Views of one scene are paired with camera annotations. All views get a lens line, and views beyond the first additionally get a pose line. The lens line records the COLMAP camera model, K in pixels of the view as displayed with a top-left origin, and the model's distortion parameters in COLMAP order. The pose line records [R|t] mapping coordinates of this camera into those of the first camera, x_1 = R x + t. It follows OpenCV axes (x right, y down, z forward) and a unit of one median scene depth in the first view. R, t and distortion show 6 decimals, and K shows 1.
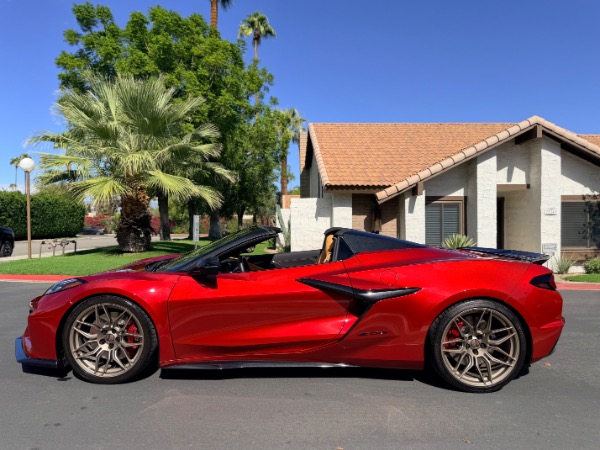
lens RADIAL K [[431.2, 0, 300.8], [0, 431.2, 227.4], [0, 0, 1]] dist [0.002914, -0.009249]
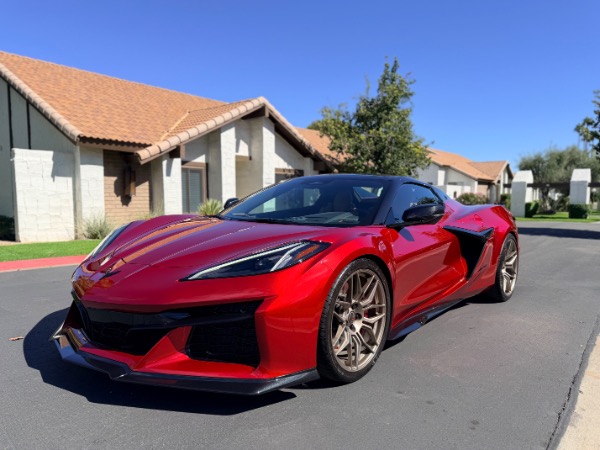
lens RADIAL K [[425.3, 0, 300.5], [0, 425.3, 227.8], [0, 0, 1]] dist [0.100054, -0.188292]
pose [[0.640163, -0.045199, 0.766908, -0.290004], [-0.006666, 0.997903, 0.064378, 0.017136], [-0.768210, -0.046325, 0.638520, 0.171193]]
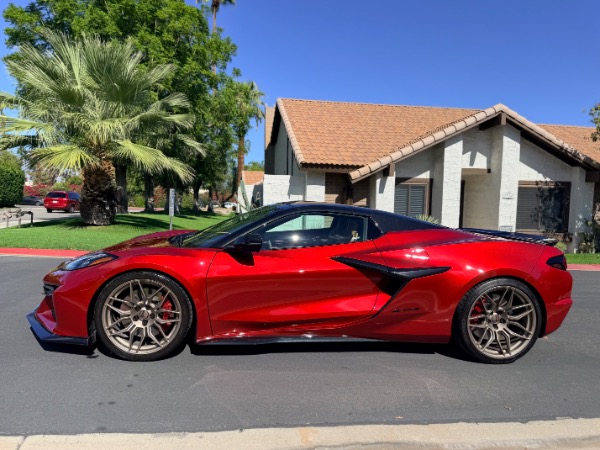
lens RADIAL K [[431.4, 0, 297.9], [0, 431.4, 226.6], [0, 0, 1]] dist [0.000638, -0.005378]
pose [[0.993033, 0.021676, 0.115829, -0.059619], [-0.027745, 0.998311, 0.051042, -0.000438], [-0.114527, -0.053900, 0.991957, 0.001073]]
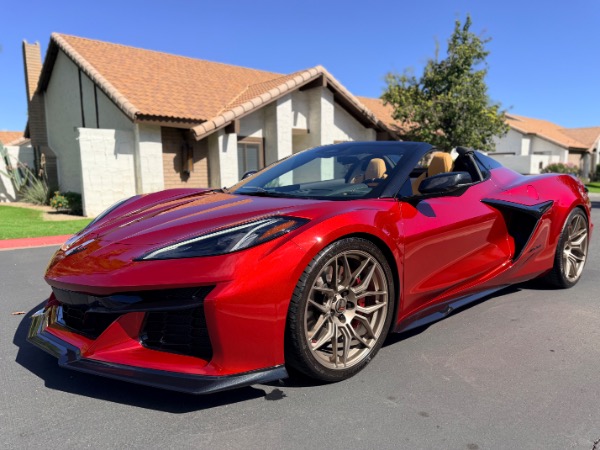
lens RADIAL K [[428.6, 0, 299.5], [0, 428.6, 224.7], [0, 0, 1]] dist [0.046654, -0.079672]
pose [[0.762141, -0.080466, 0.642391, -0.242585], [0.008387, 0.993390, 0.114481, 0.019745], [-0.647357, -0.081863, 0.757778, 0.162408]]
